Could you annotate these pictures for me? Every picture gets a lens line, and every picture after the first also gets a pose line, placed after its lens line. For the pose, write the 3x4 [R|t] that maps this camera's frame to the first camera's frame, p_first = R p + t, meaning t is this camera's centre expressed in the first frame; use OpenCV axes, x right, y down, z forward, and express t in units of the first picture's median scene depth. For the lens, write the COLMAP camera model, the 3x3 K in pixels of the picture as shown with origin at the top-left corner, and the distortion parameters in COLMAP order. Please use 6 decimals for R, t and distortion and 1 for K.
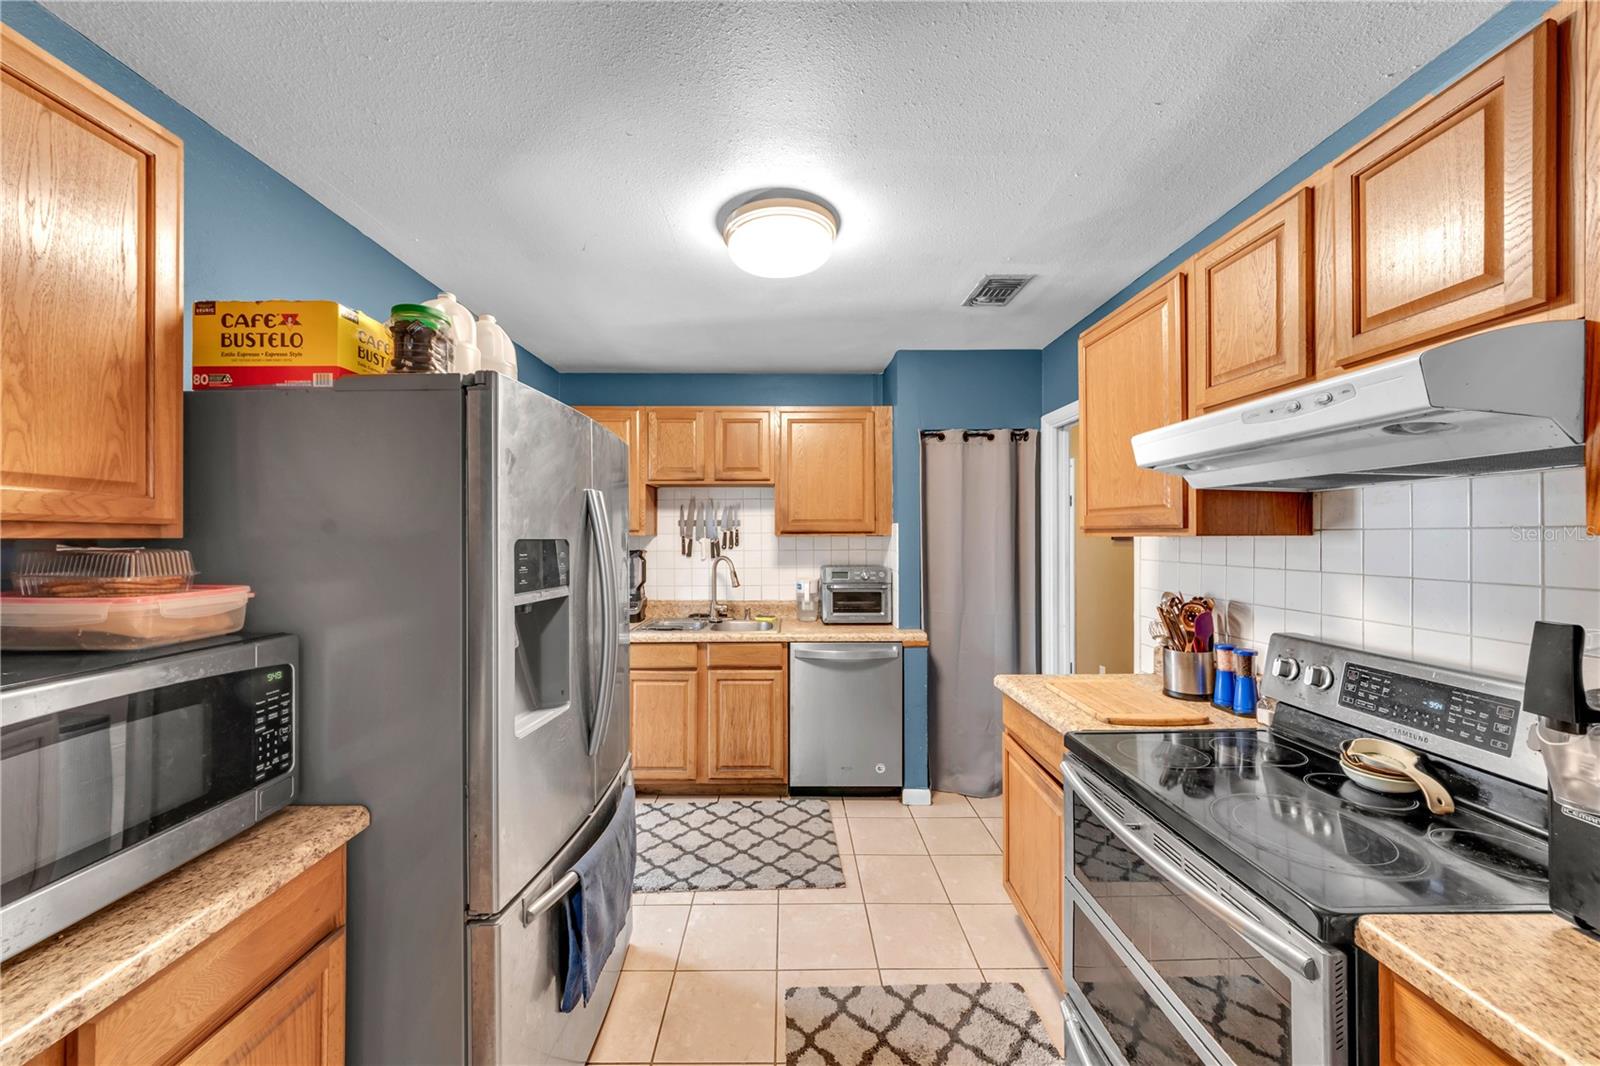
lens RADIAL K [[596.1, 0, 793.9], [0, 596.1, 531.0], [0, 0, 1]] dist [0.007973, -0.000237]
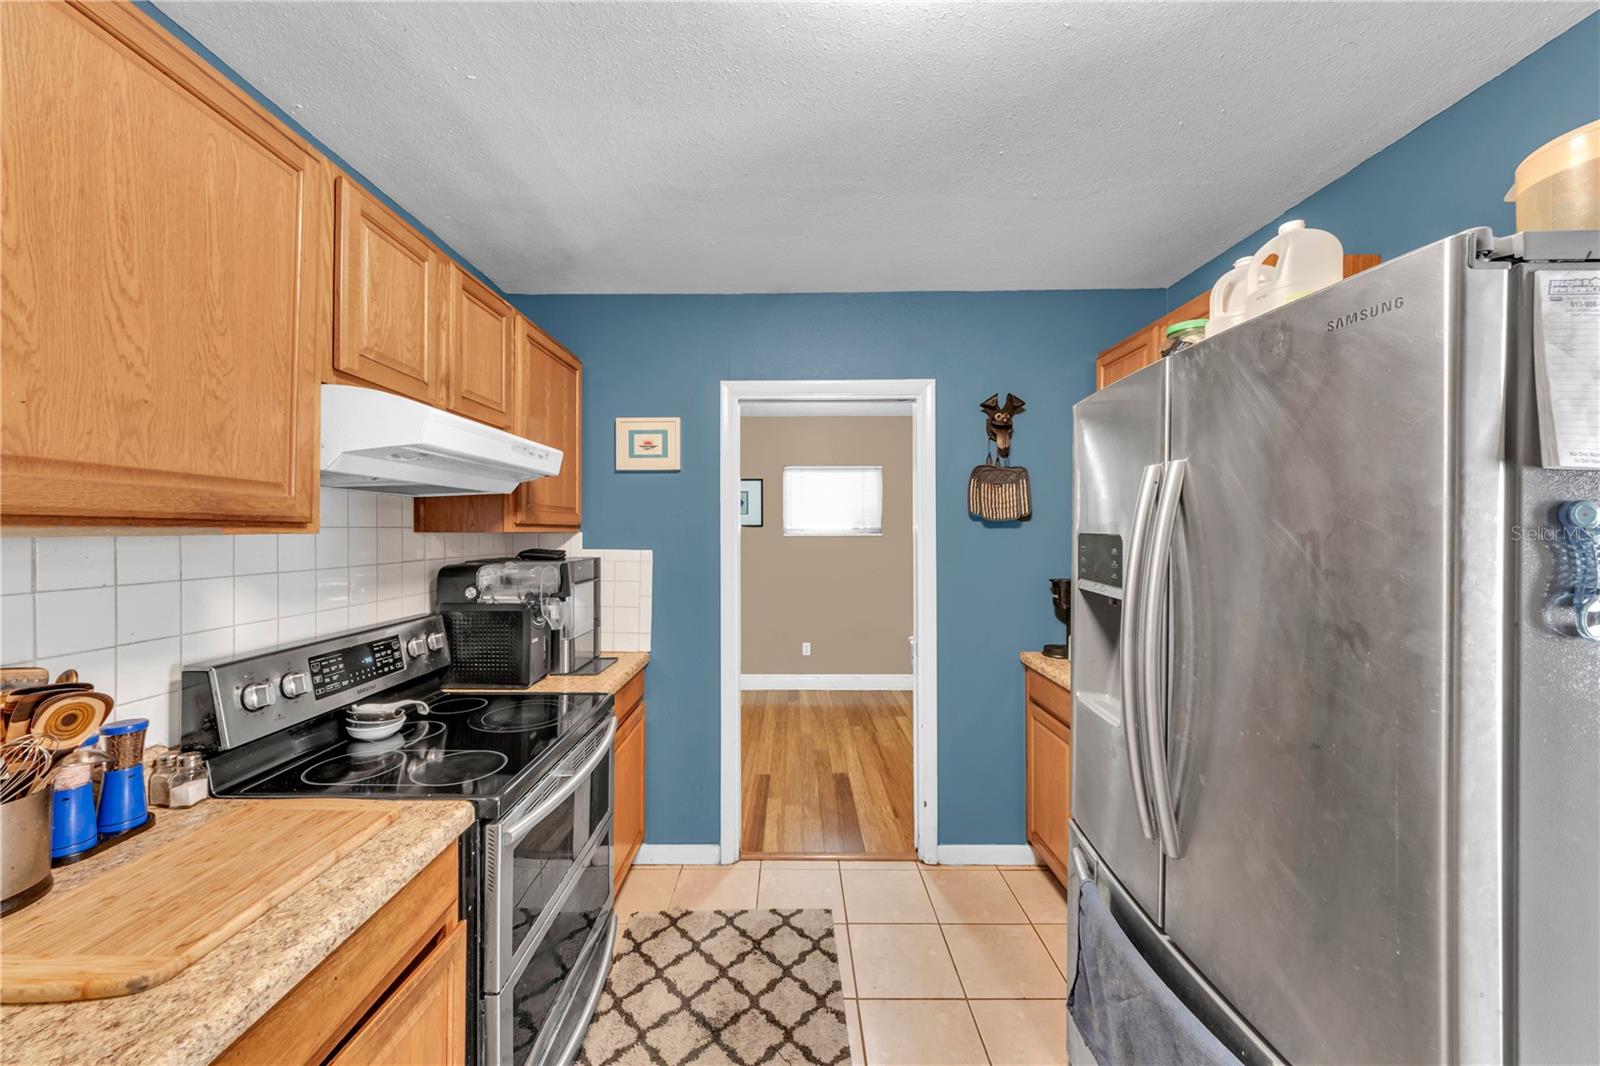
lens RADIAL K [[596.1, 0, 793.9], [0, 596.1, 531.0], [0, 0, 1]] dist [0.007973, -0.000237]
pose [[-0.999927, 0.001494, 0.011991, 0.097910], [0.001420, 0.999980, -0.006226, 0.013042], [-0.012000, -0.006209, -0.999909, 2.123143]]
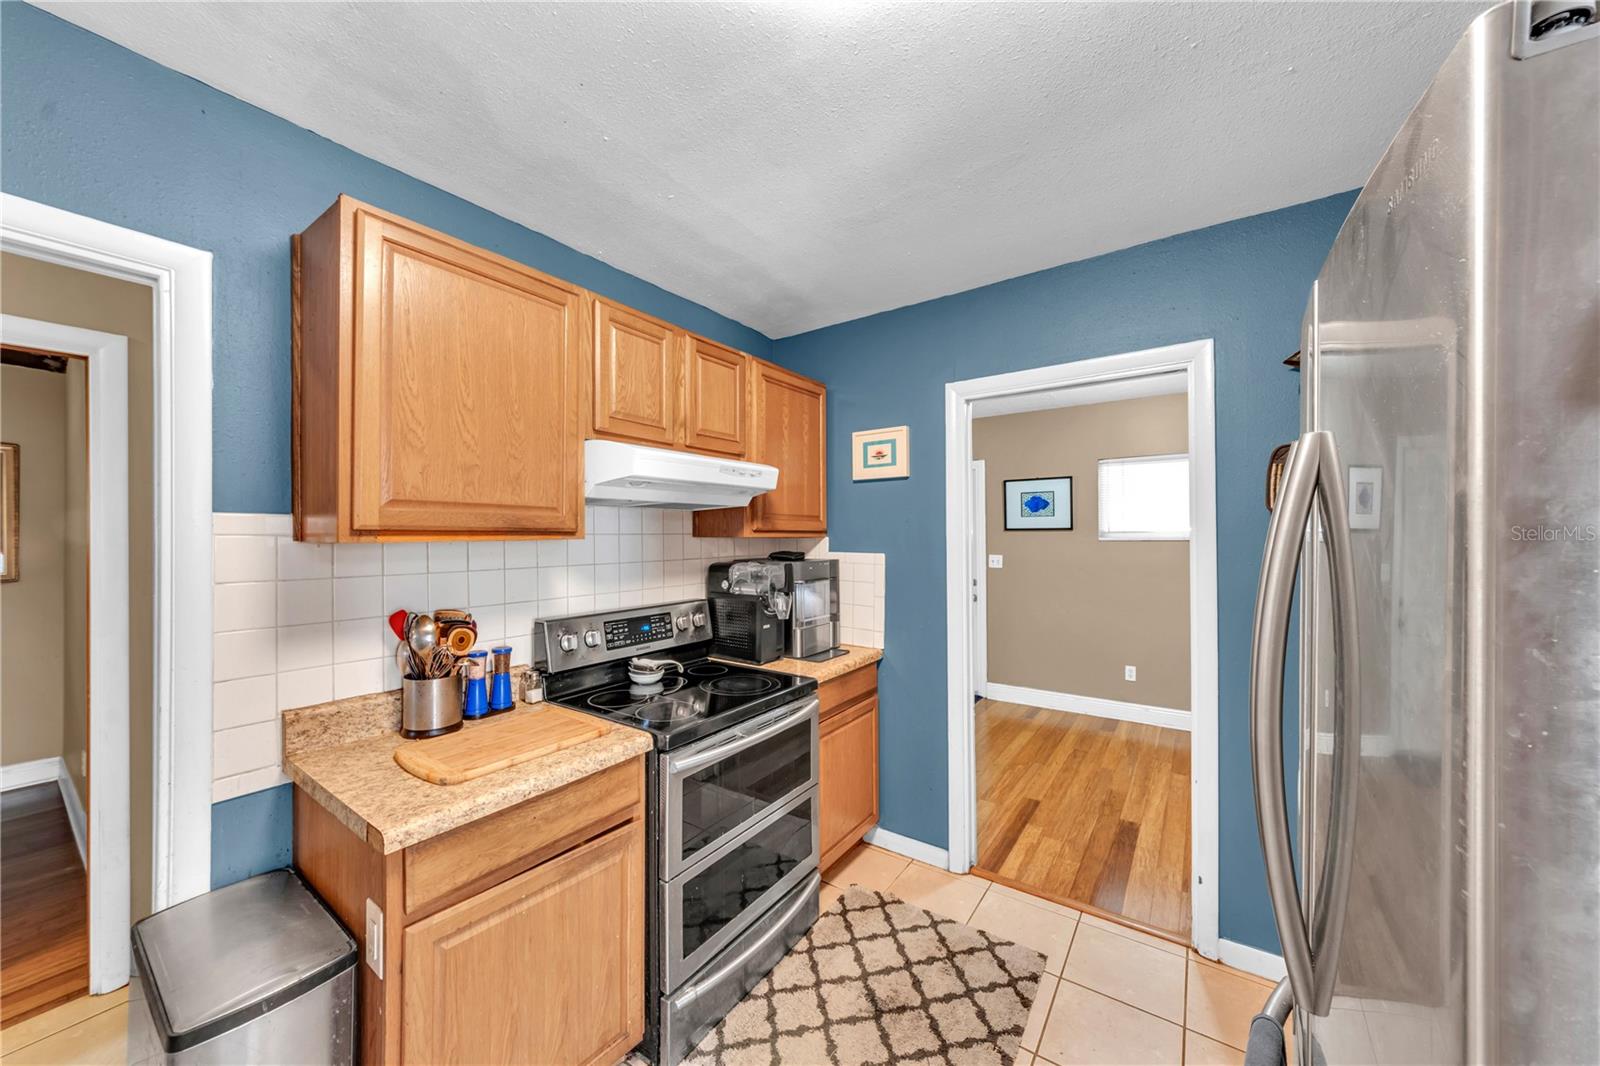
lens RADIAL K [[589.3, 0, 774.0], [0, 589.3, 536.6], [0, 0, 1]] dist [0.022882, -0.015555]
pose [[-0.799670, 0.003512, 0.600430, -0.334068], [0.001860, 0.999993, -0.003372, 0.010181], [-0.600437, -0.001580, -0.799670, 2.051319]]
